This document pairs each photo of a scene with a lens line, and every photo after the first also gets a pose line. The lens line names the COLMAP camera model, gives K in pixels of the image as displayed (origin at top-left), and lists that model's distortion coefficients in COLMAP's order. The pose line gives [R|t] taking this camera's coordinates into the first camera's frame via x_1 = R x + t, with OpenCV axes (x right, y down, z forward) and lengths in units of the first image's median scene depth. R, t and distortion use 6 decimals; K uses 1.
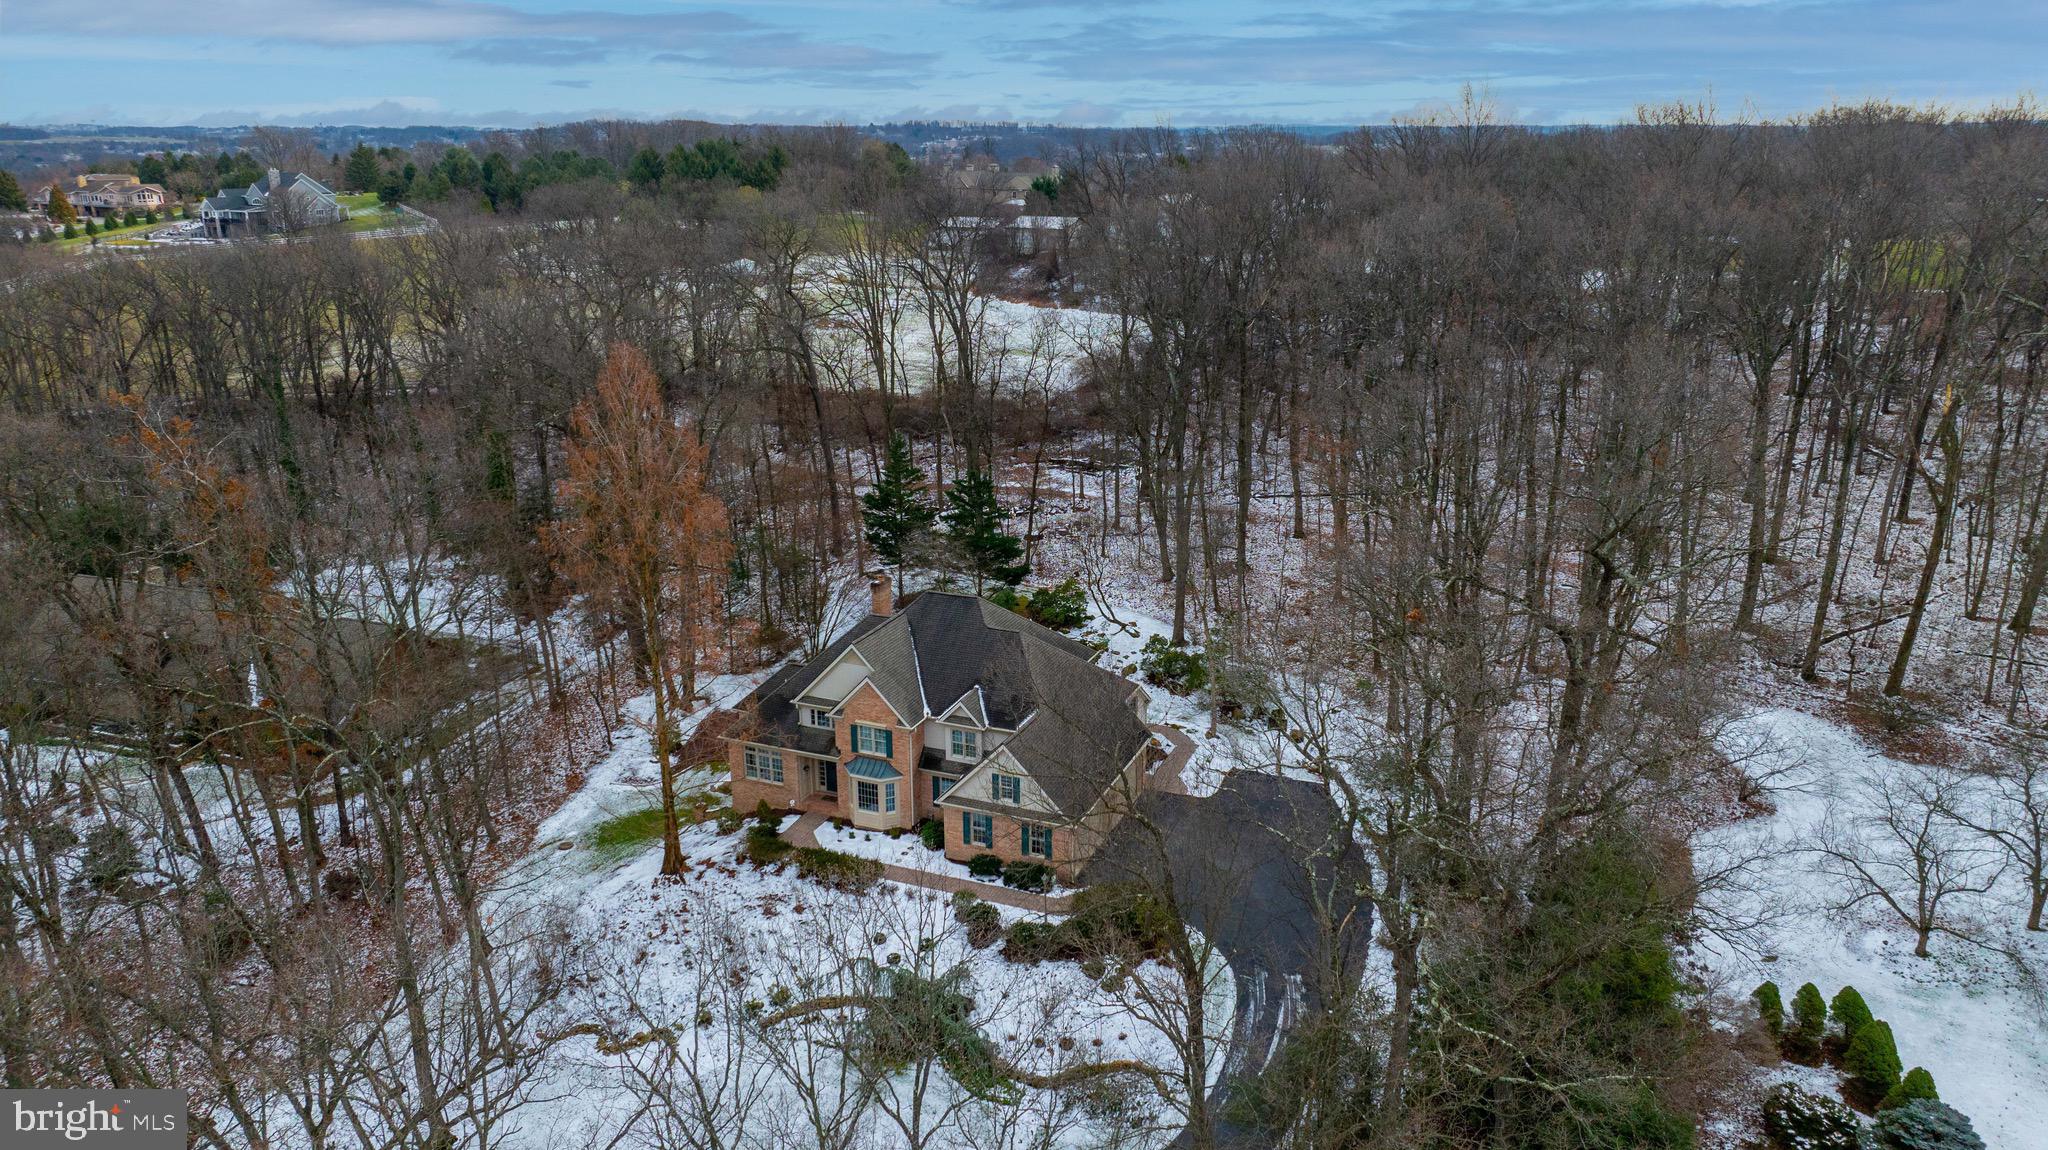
lens RADIAL K [[1433.1, 0, 1016.9], [0, 1433.1, 575.1], [0, 0, 1]] dist [-0.005423, -0.001960]
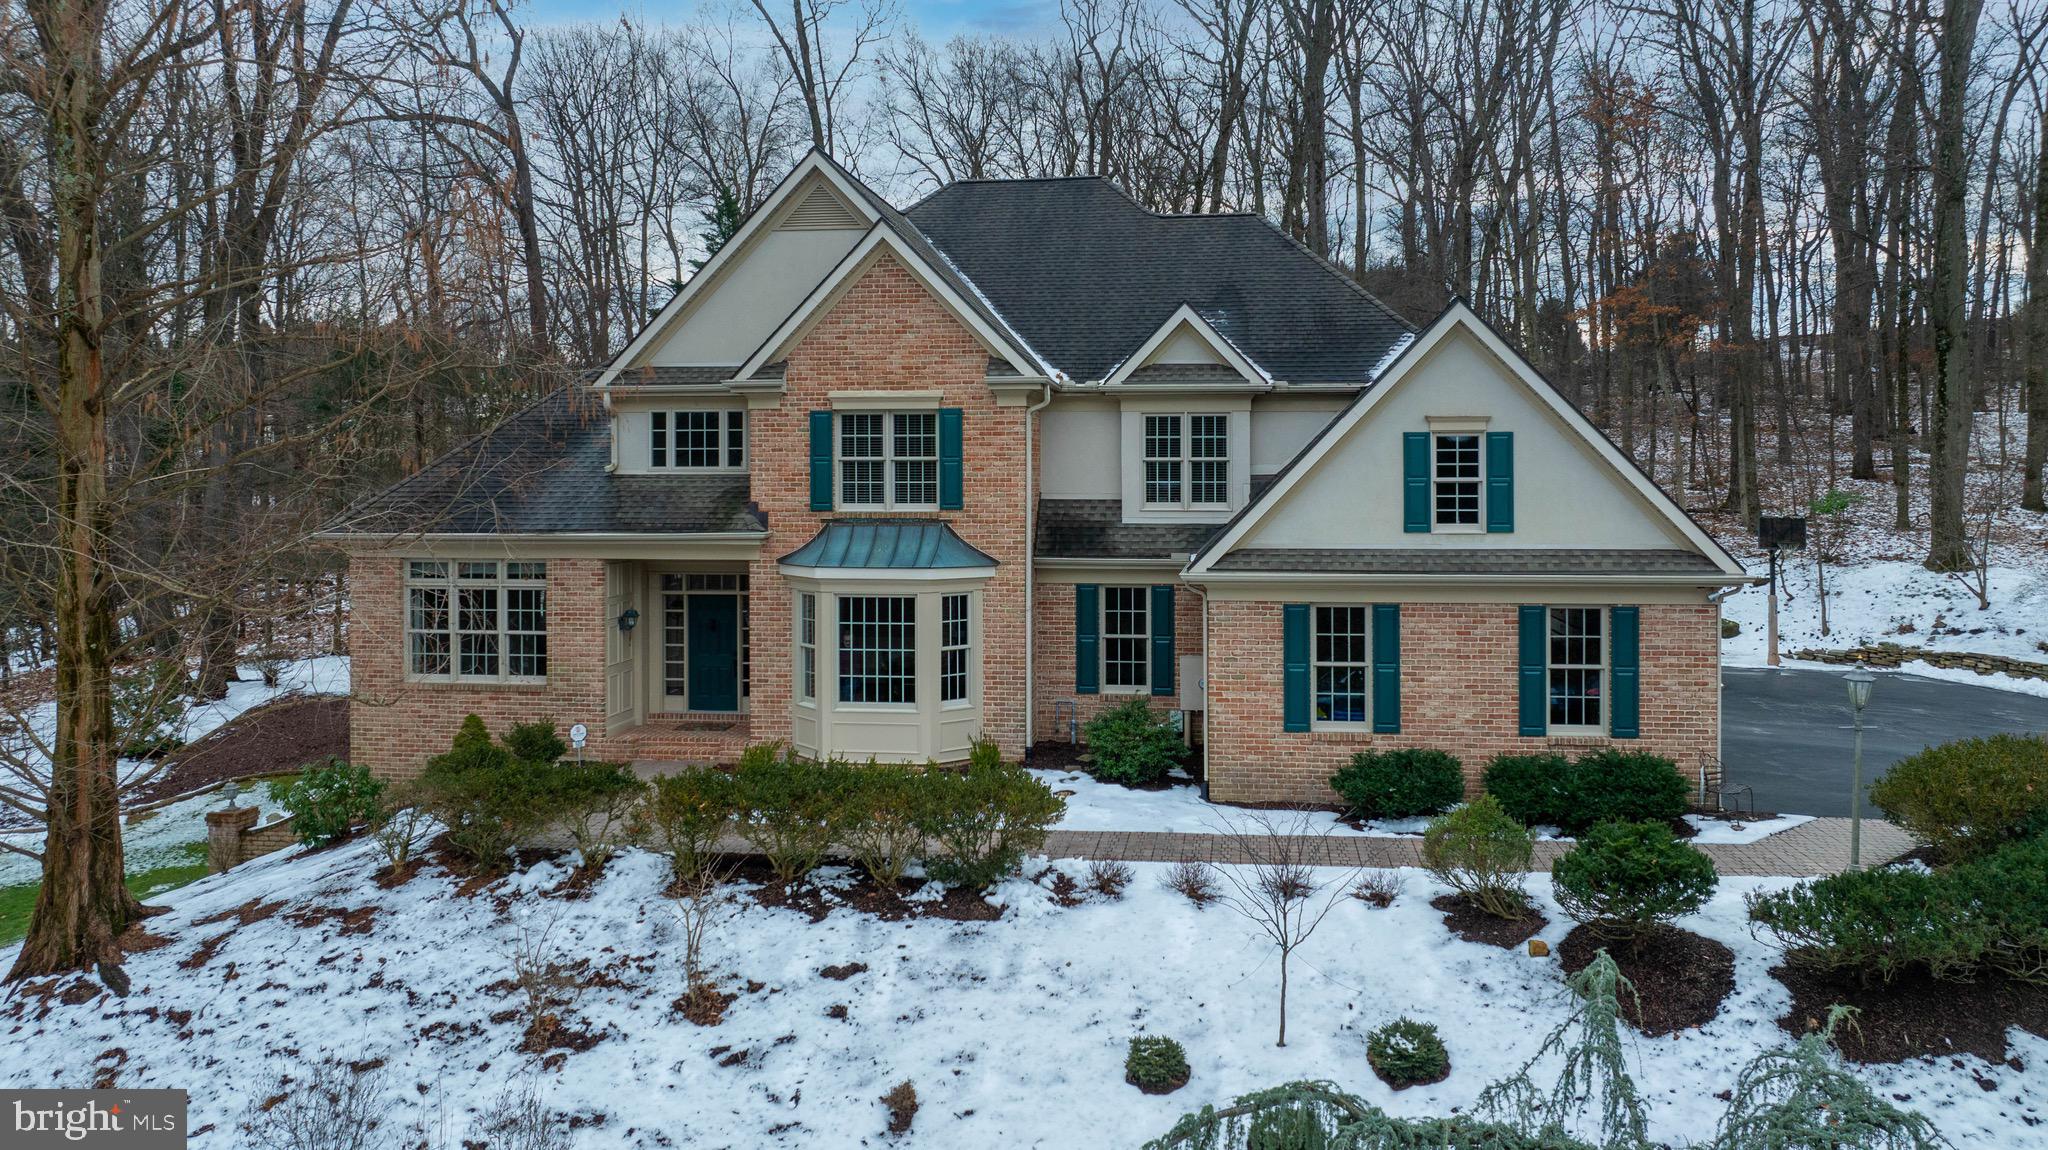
lens RADIAL K [[1467.7, 0, 1065.5], [0, 1467.7, 506.4], [0, 0, 1]] dist [-0.006228, 0.004347]
pose [[0.960028, 0.002500, 0.279894, -0.154586], [0.075153, 0.960941, -0.266354, 0.214373], [-0.269628, 0.276742, 0.922342, 0.727052]]
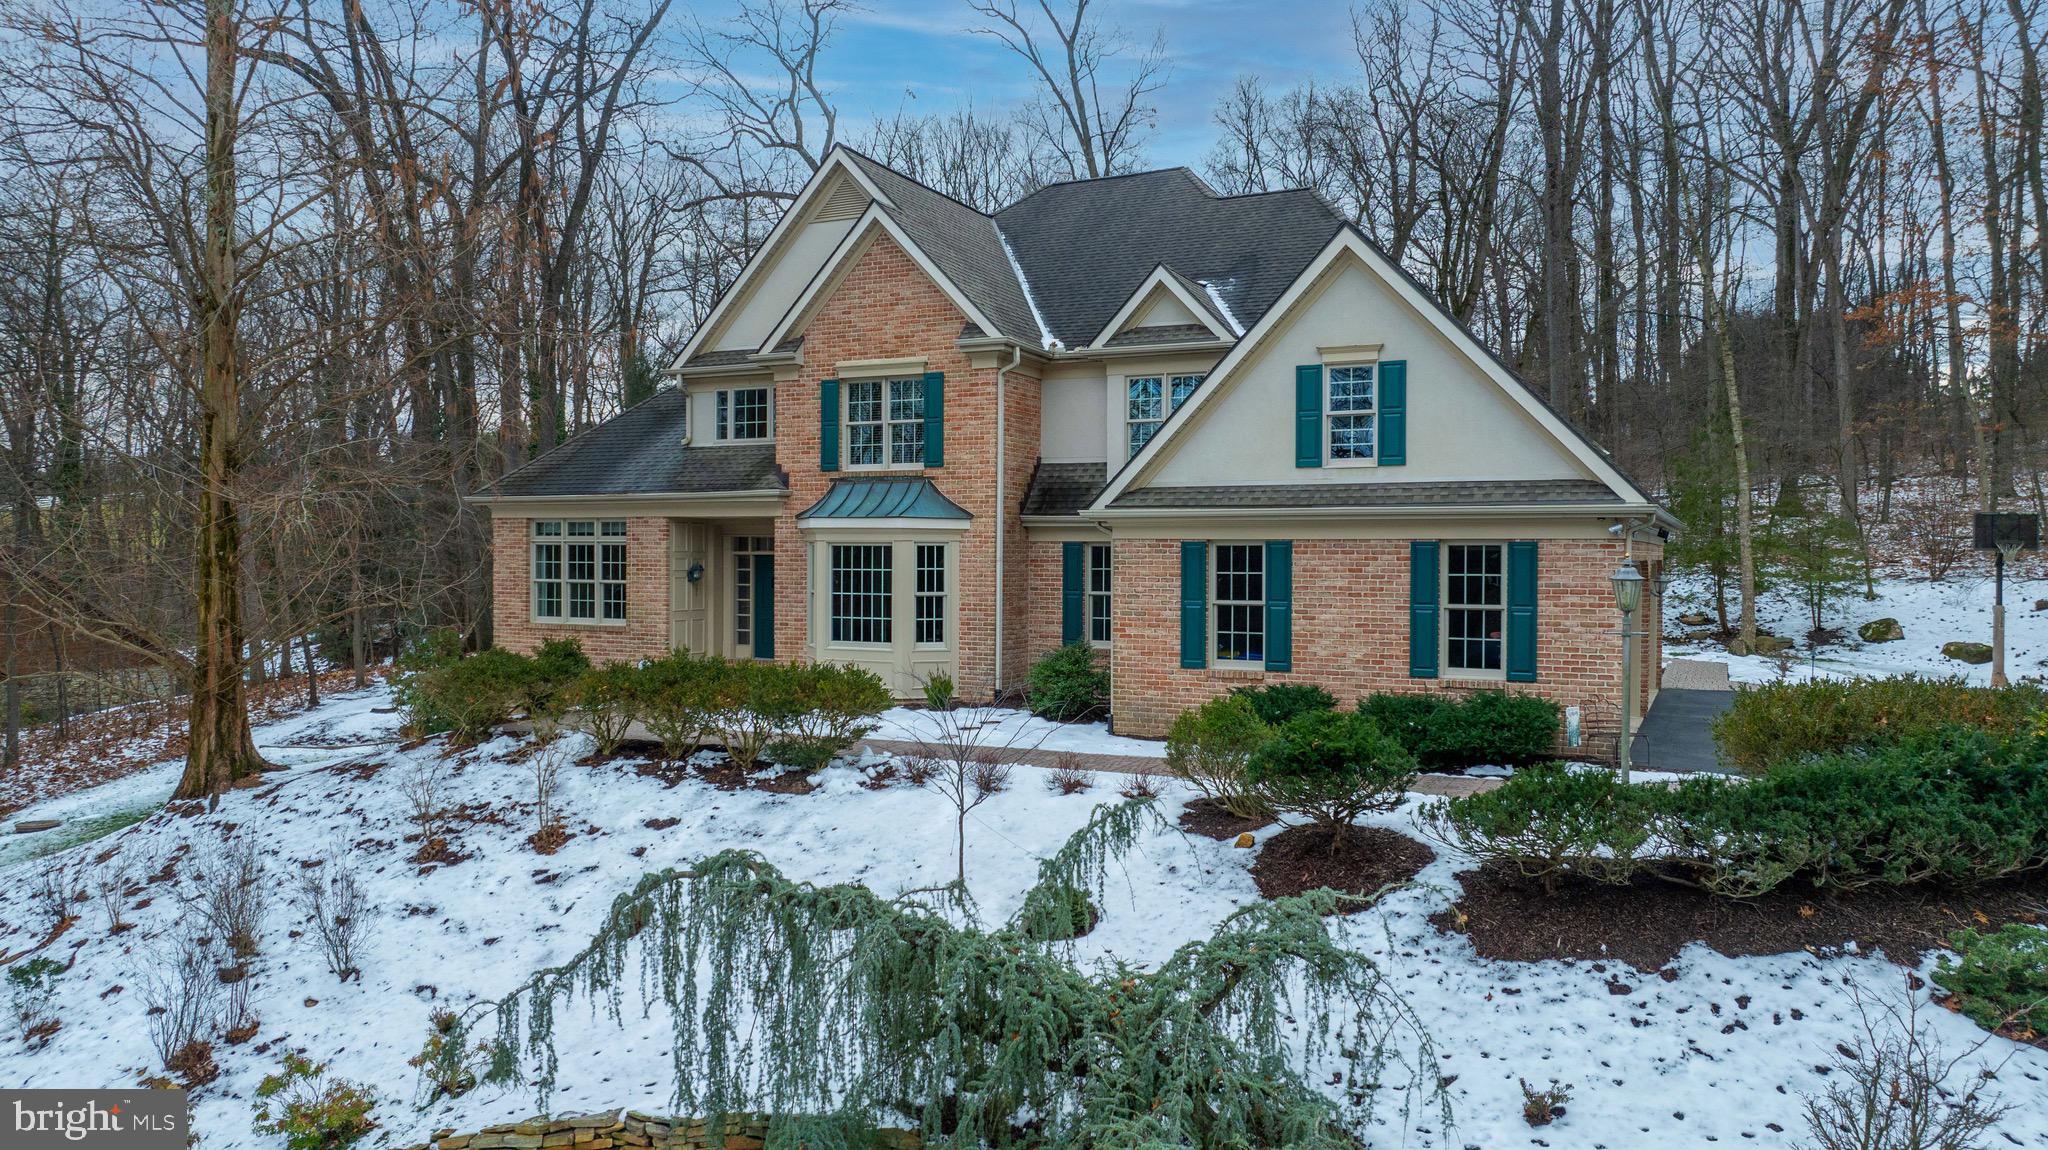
lens RADIAL K [[1439.0, 0, 1022.4], [0, 1439.0, 605.2], [0, 0, 1]] dist [-0.002226, -0.001663]
pose [[0.998553, 0.018393, -0.050524, -0.053218], [-0.031045, 0.964436, -0.262487, 0.246468], [0.043899, 0.263676, 0.963612, 0.713221]]
